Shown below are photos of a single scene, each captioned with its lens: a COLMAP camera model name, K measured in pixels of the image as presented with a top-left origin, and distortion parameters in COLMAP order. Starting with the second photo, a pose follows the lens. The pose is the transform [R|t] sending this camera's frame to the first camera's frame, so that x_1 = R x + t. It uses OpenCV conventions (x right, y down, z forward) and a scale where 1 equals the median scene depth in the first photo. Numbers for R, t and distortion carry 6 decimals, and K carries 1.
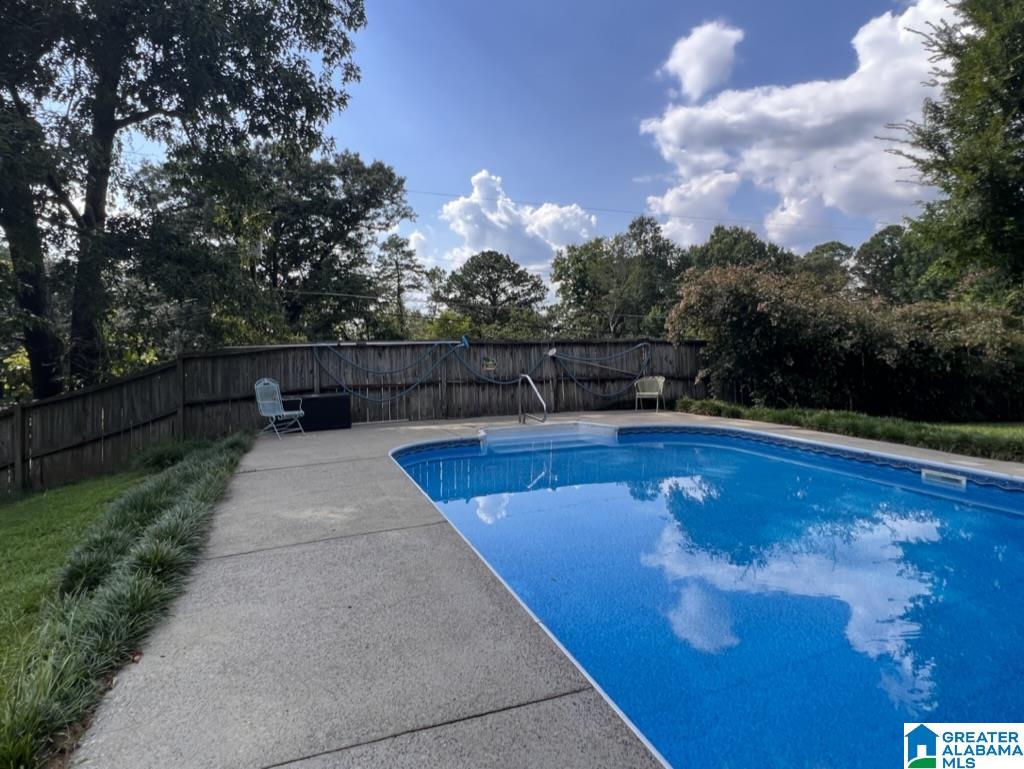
lens RADIAL K [[583.6, 0, 506.0], [0, 583.6, 378.3], [0, 0, 1]] dist [-0.000510, 0.000281]
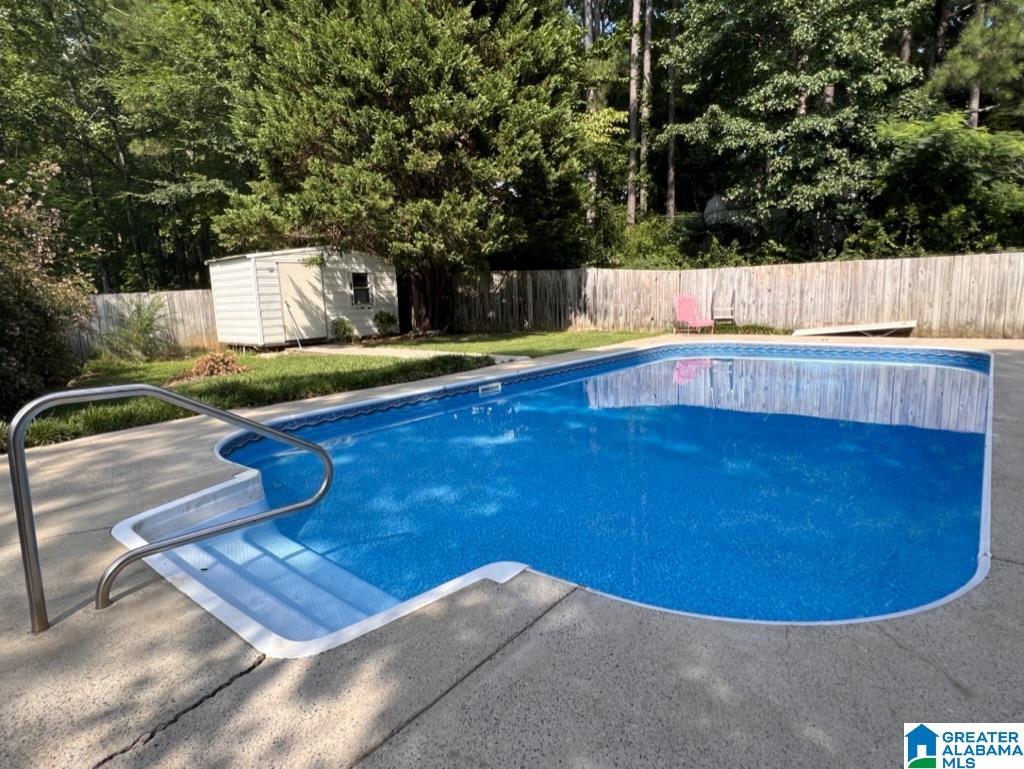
lens RADIAL K [[583.1, 0, 505.2], [0, 583.1, 384.1], [0, 0, 1]] dist [0.000092, 0.001026]
pose [[-0.506319, -0.105904, 0.855819, -0.187950], [0.079234, 0.982519, 0.168459, -0.028026], [-0.858699, 0.153104, -0.489076, 0.736536]]
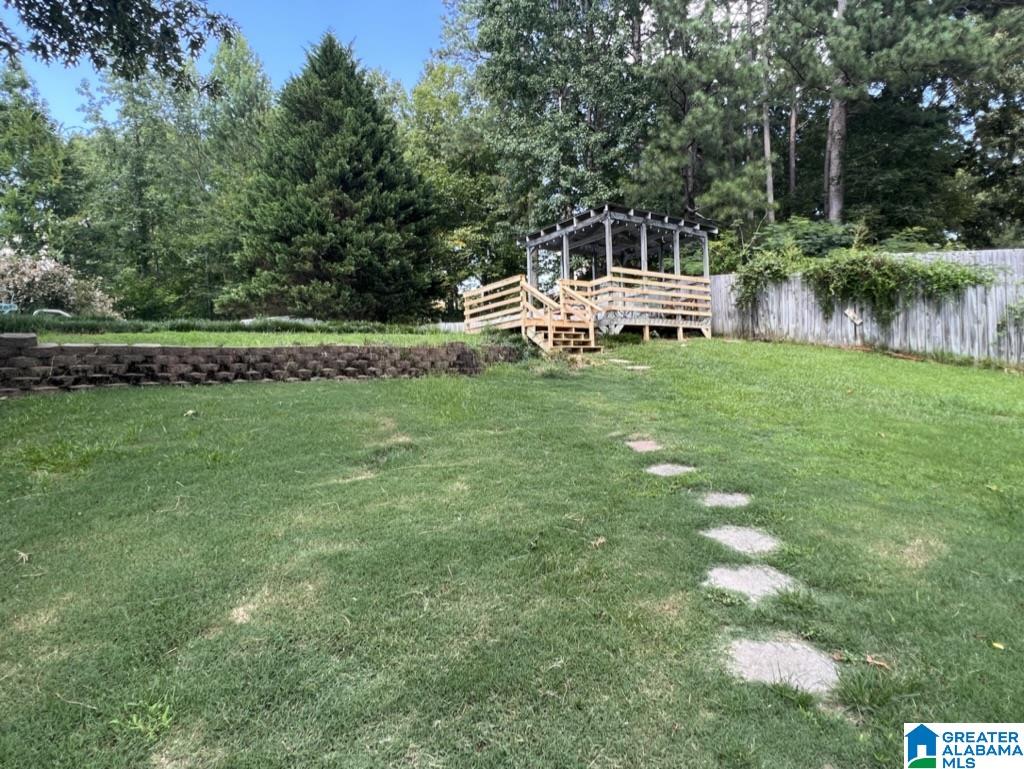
lens RADIAL K [[583.1, 0, 505.2], [0, 583.1, 384.1], [0, 0, 1]] dist [0.000092, 0.001026]
pose [[-0.278777, 0.041671, 0.959451, -1.096096], [0.101345, 0.994756, -0.013758, 0.199481], [-0.954993, 0.093401, -0.281538, 0.324395]]
